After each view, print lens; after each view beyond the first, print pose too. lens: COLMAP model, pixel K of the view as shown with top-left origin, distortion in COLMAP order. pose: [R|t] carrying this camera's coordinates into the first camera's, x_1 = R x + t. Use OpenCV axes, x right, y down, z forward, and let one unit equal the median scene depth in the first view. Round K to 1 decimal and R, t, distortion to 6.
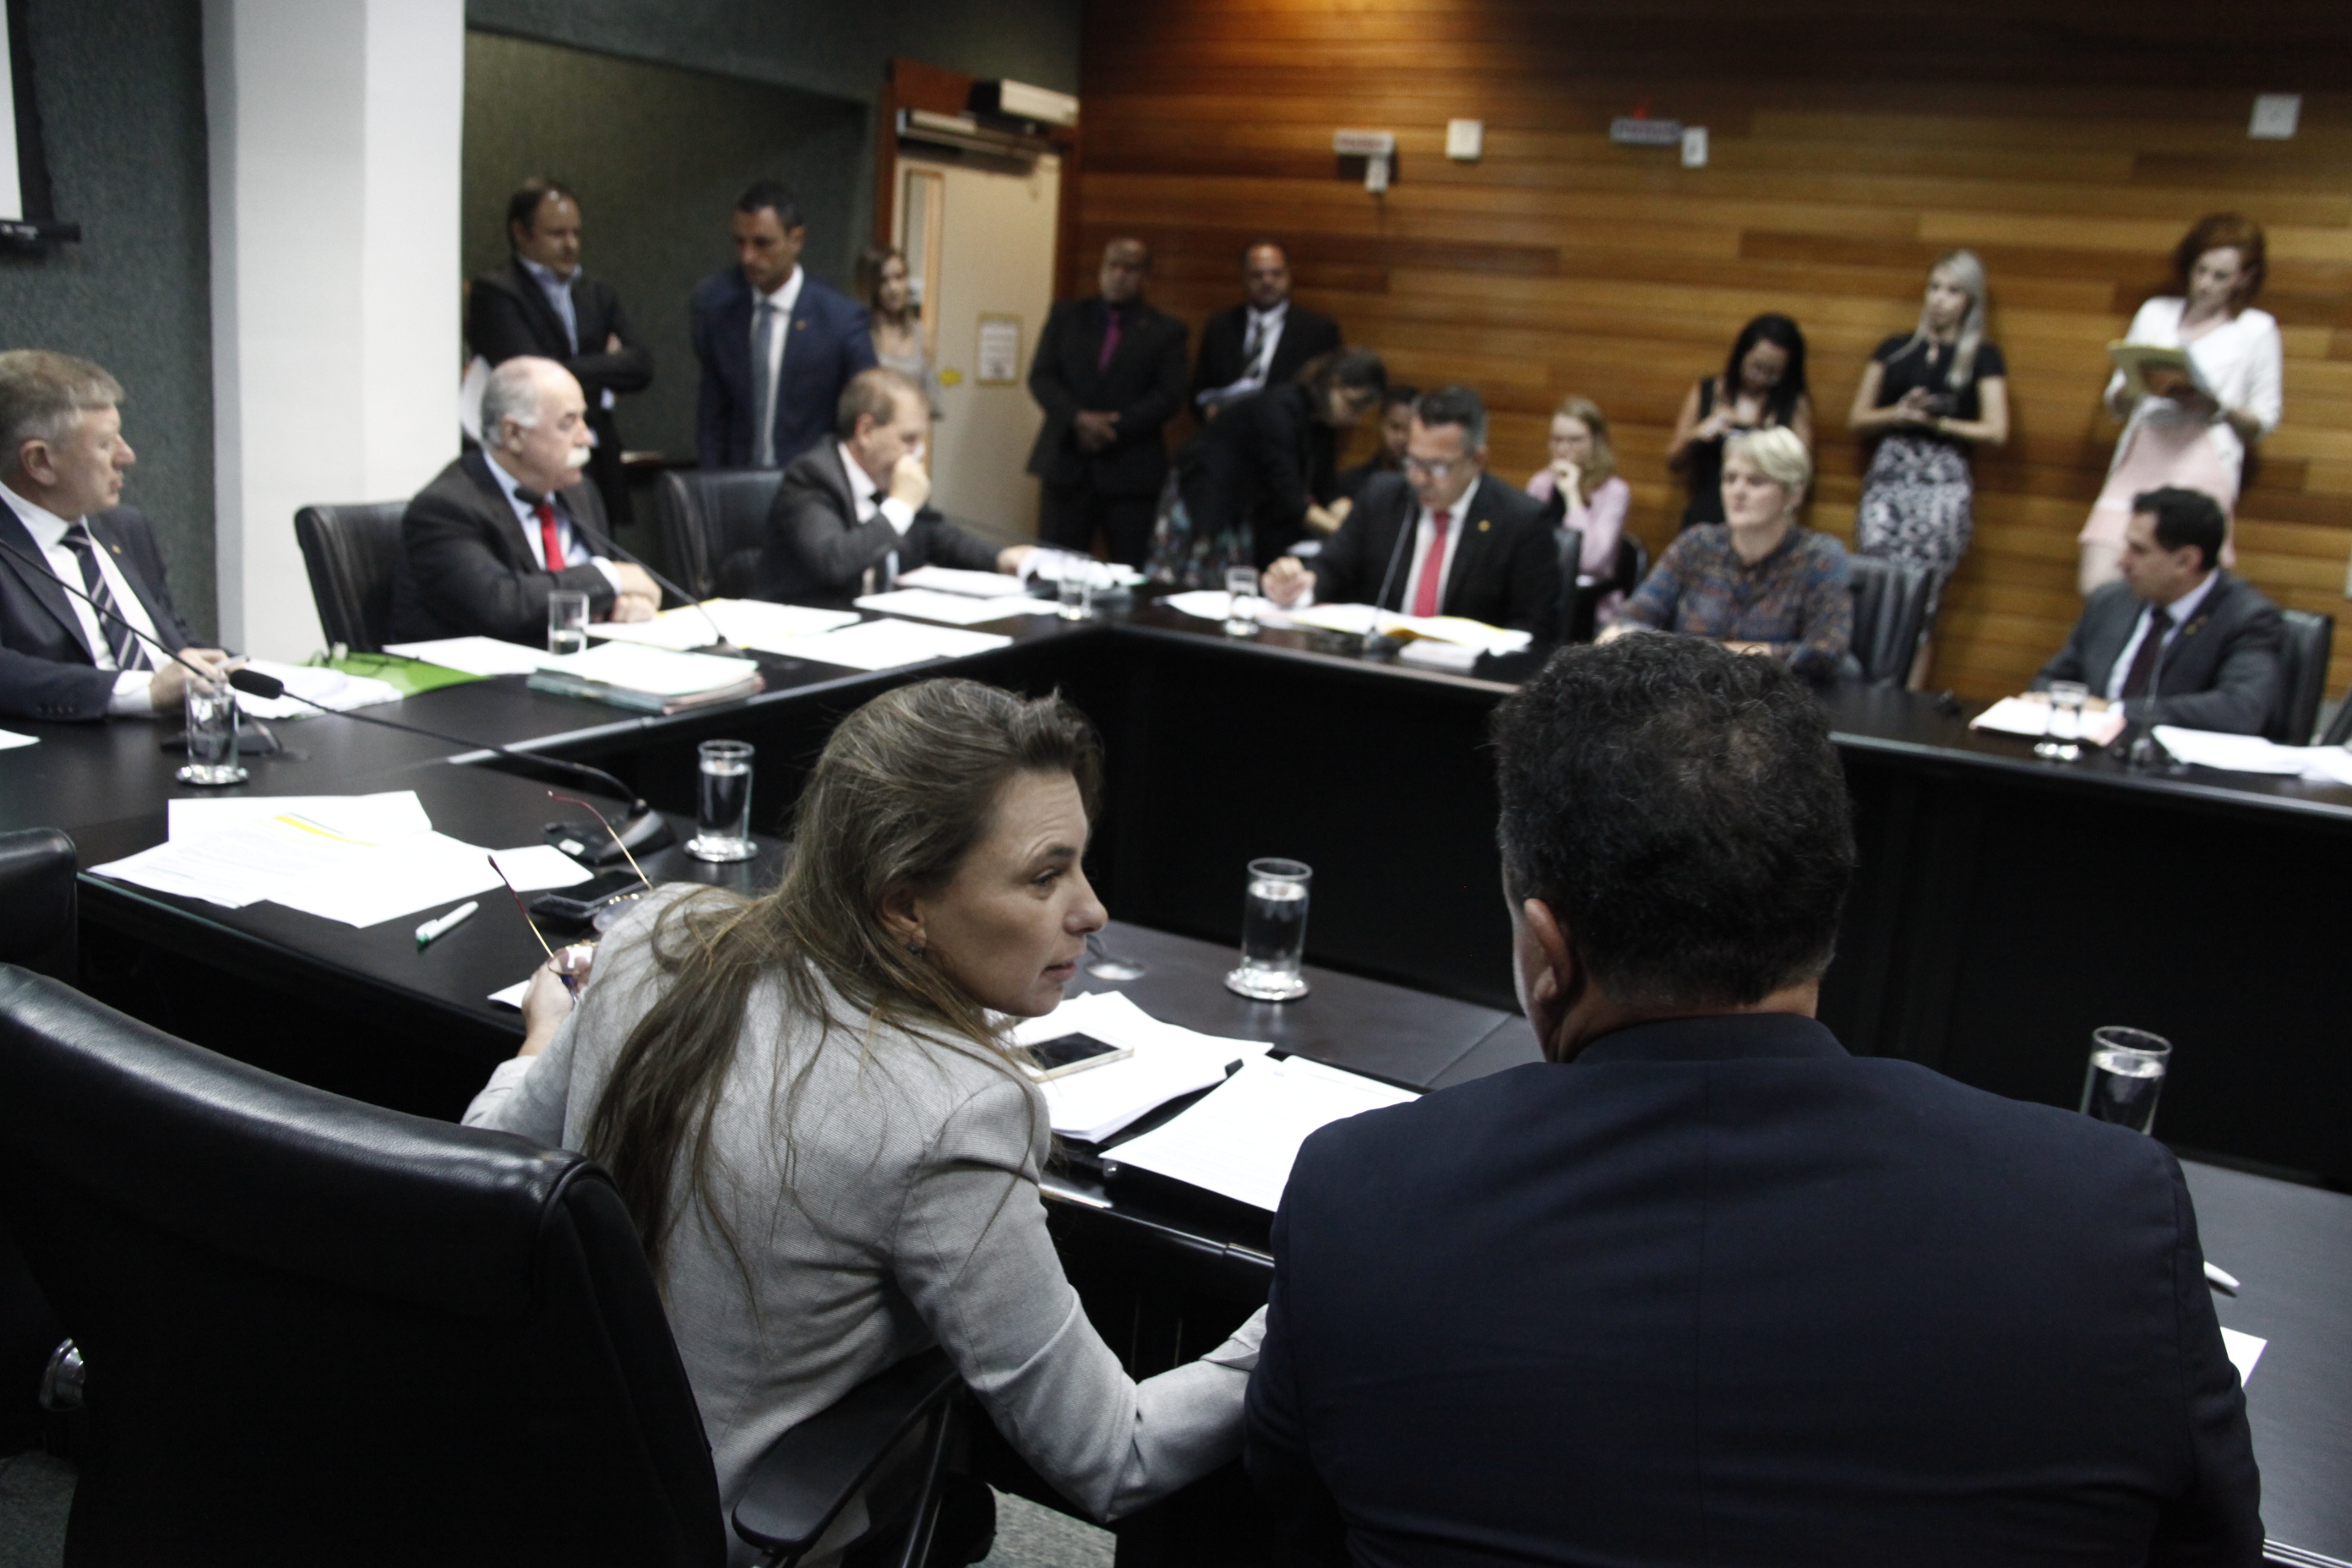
lens RADIAL K [[2091.7, 0, 1176.0], [0, 2091.7, 784.0], [0, 0, 1]] dist [-0.017769, 0.019350]
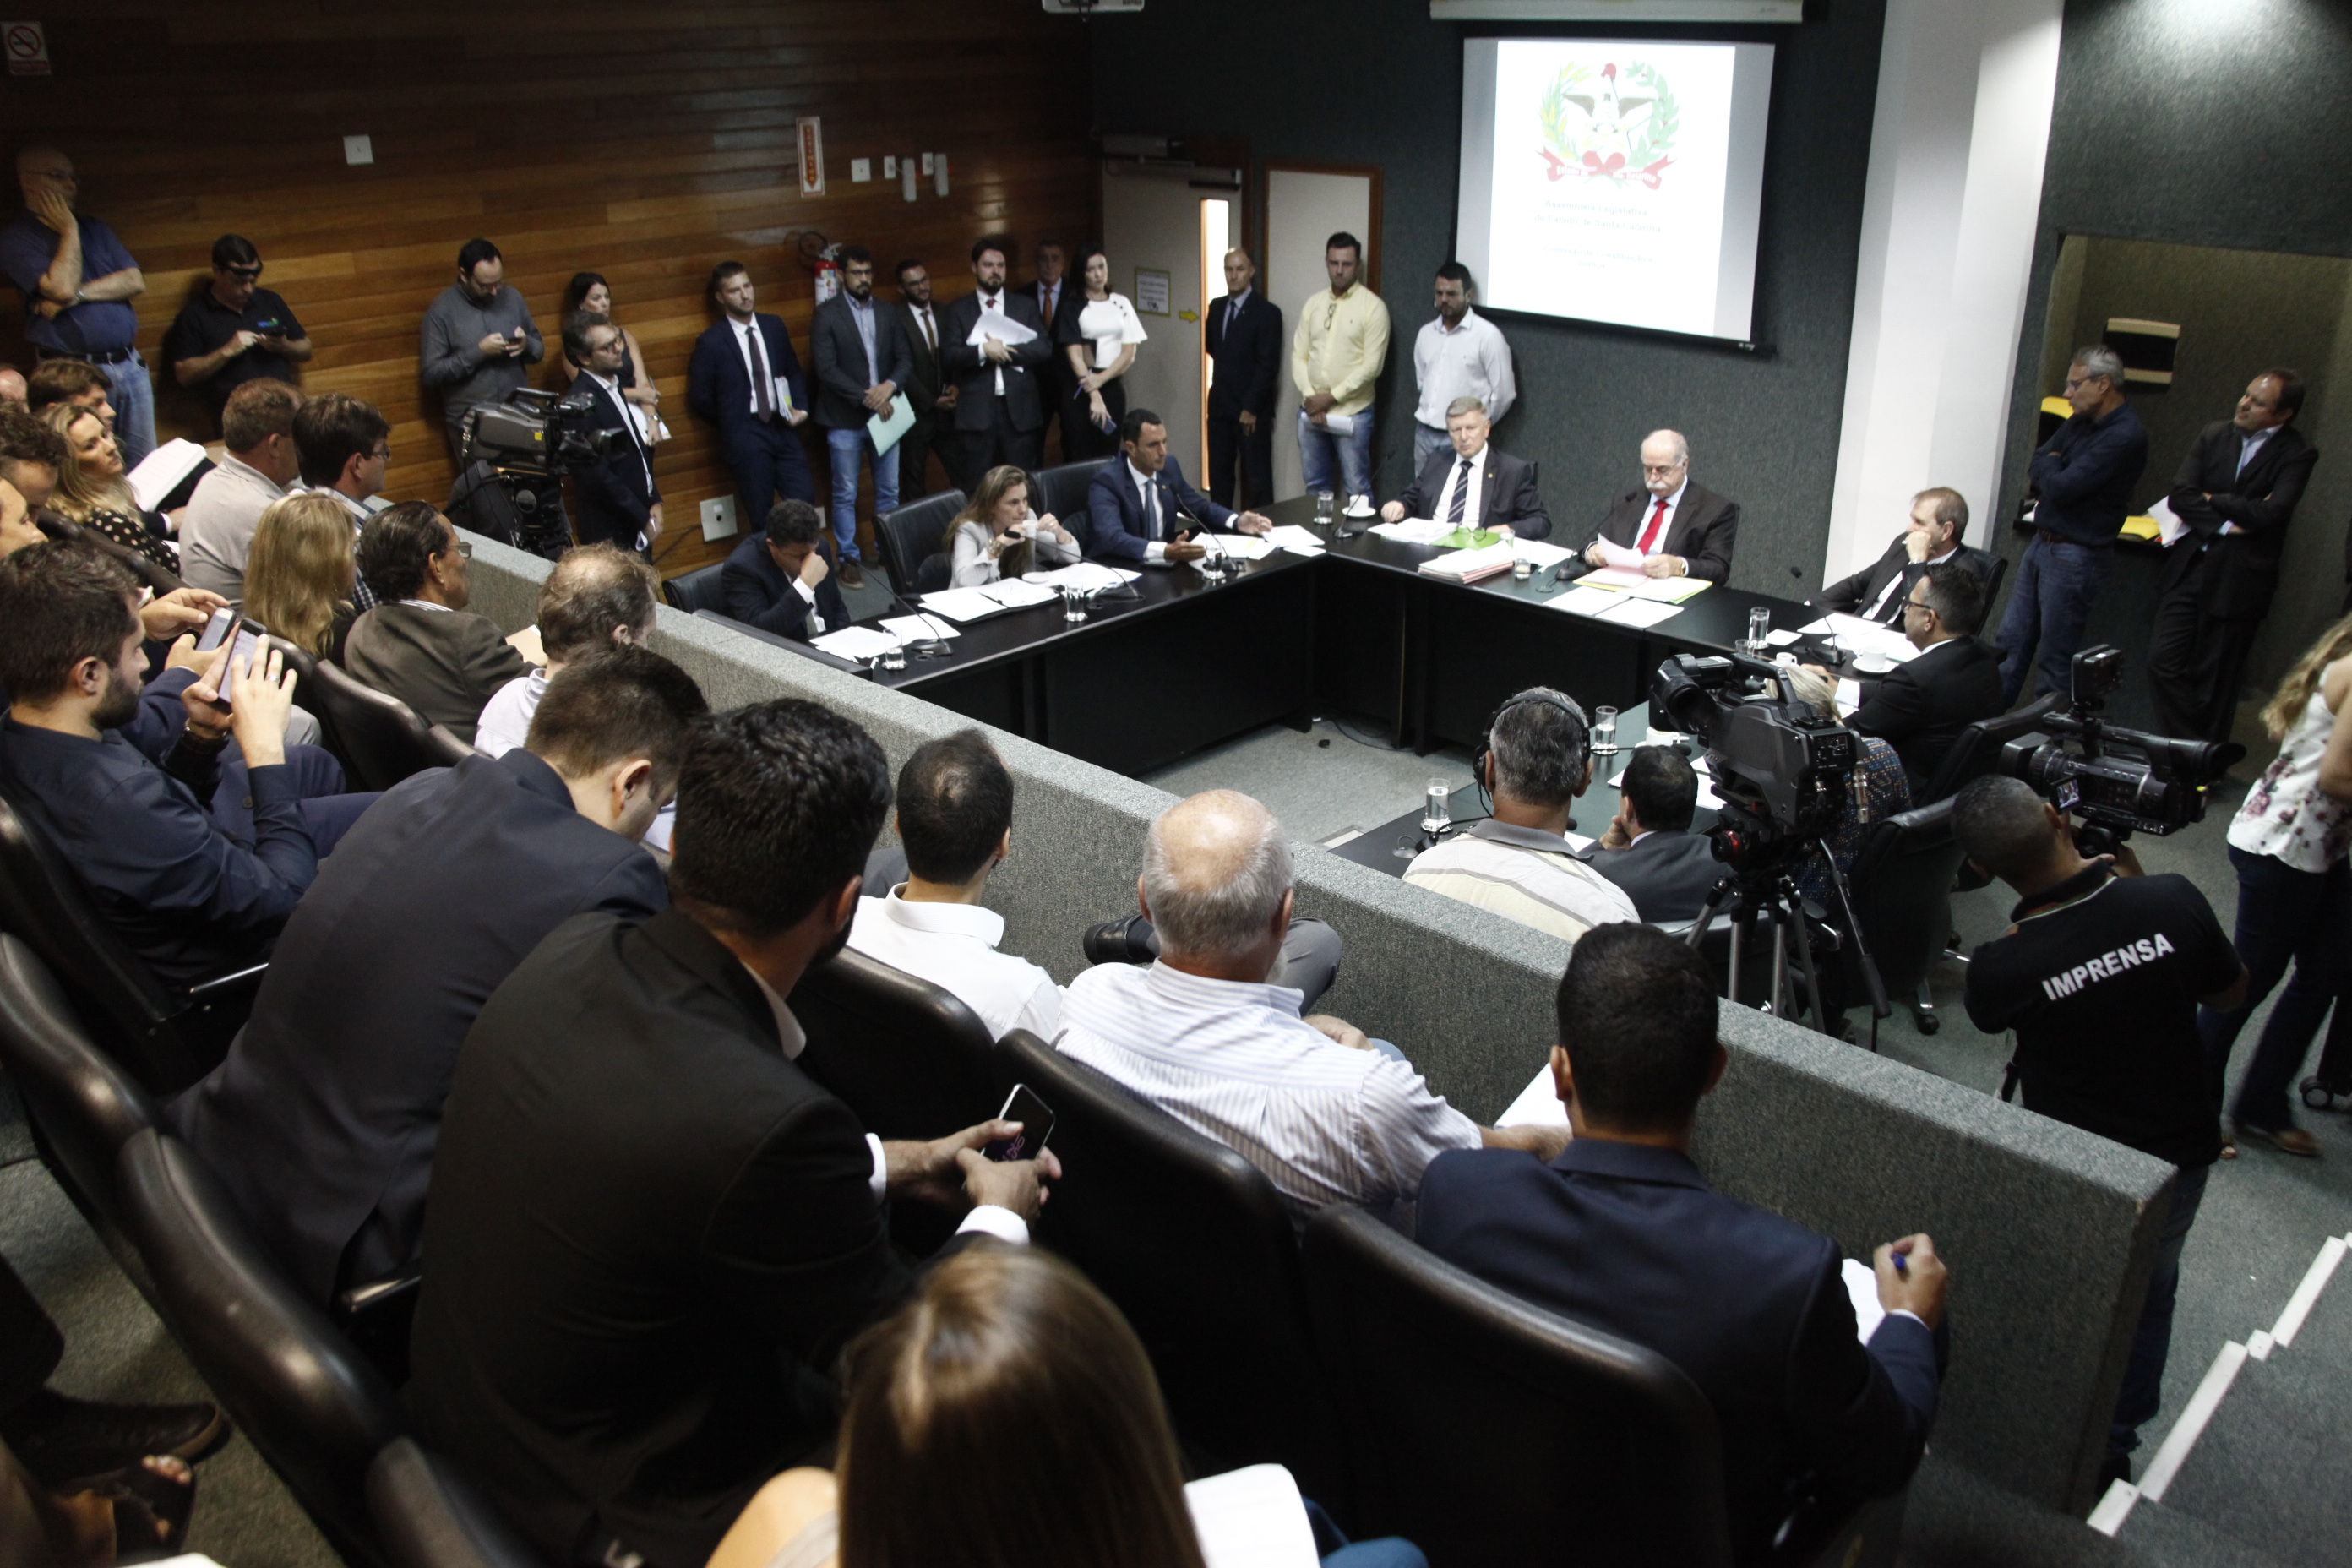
lens RADIAL K [[1949.2, 0, 1176.0], [0, 1949.2, 784.0], [0, 0, 1]] dist [-0.124876, 0.134378]
pose [[-0.291403, 0.295461, -0.909828, 1.365149], [-0.232176, 0.900822, 0.366898, -0.401173], [0.927997, 0.318155, -0.193903, 0.886481]]
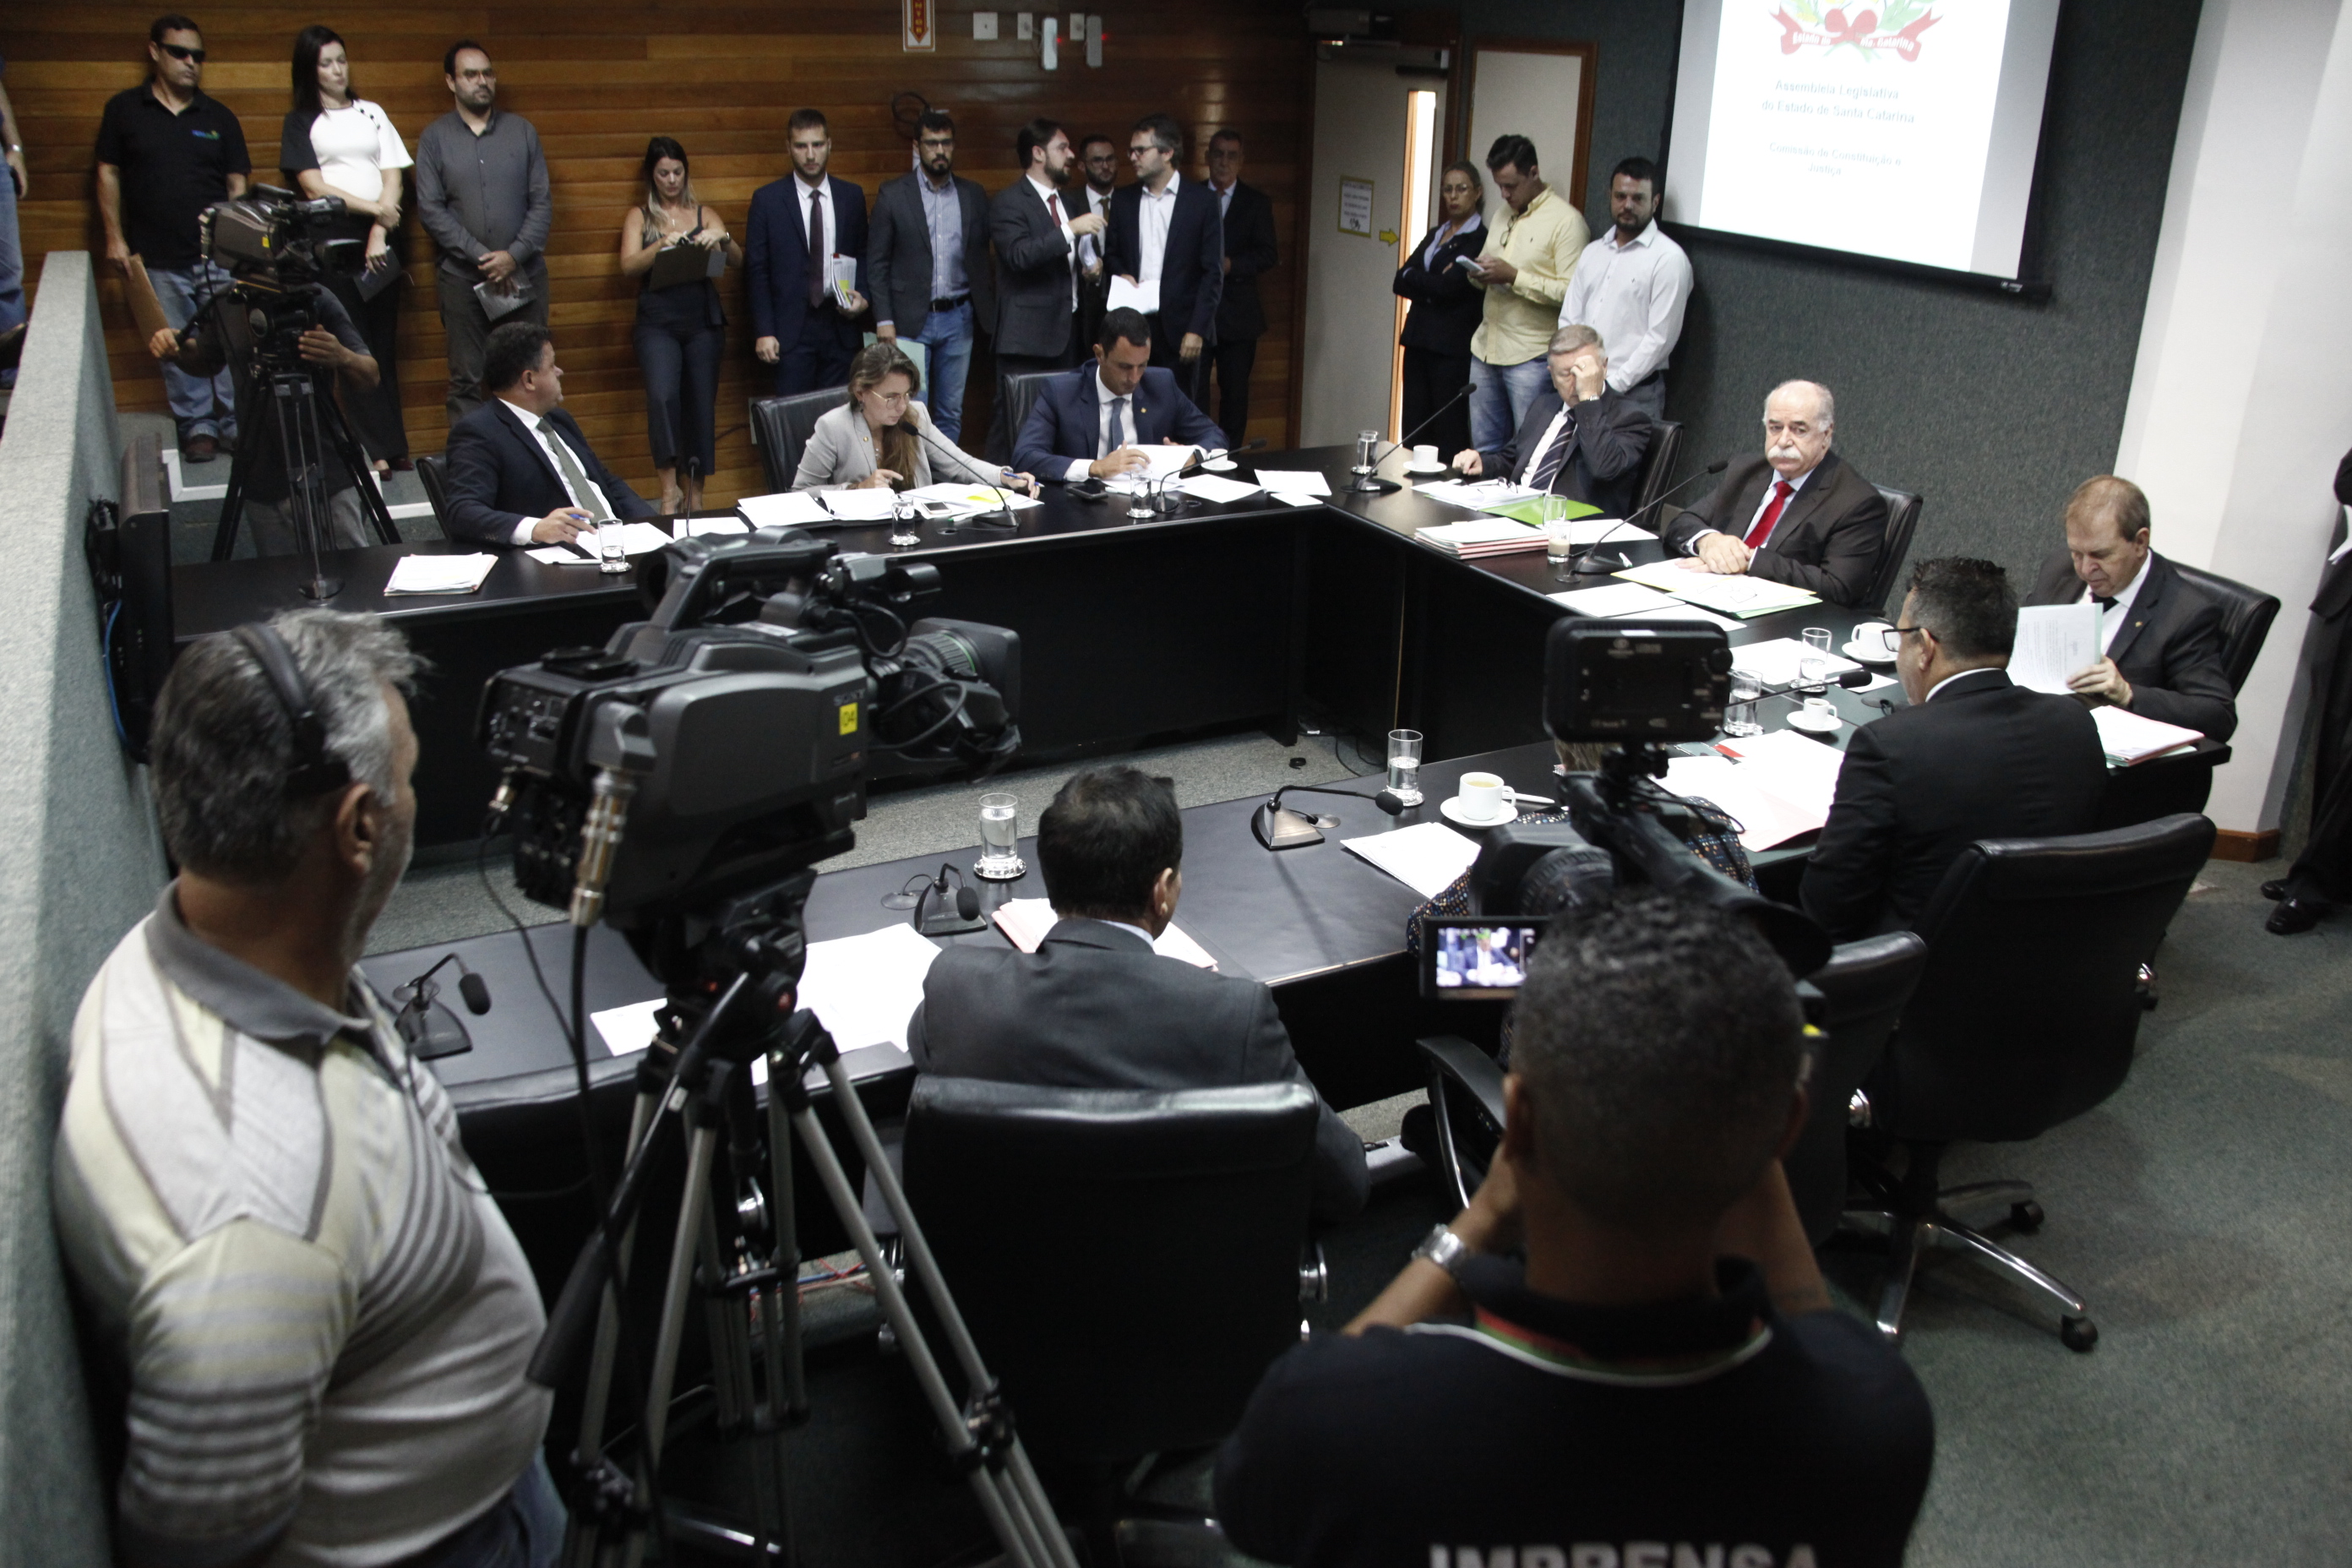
lens RADIAL K [[1949.2, 0, 1176.0], [0, 1949.2, 784.0], [0, 0, 1]] dist [-0.124876, 0.134378]
pose [[-0.565724, 0.226406, -0.792904, 0.833987], [-0.250629, 0.868866, 0.426916, -0.348004], [0.785584, 0.440241, -0.434794, 1.151690]]
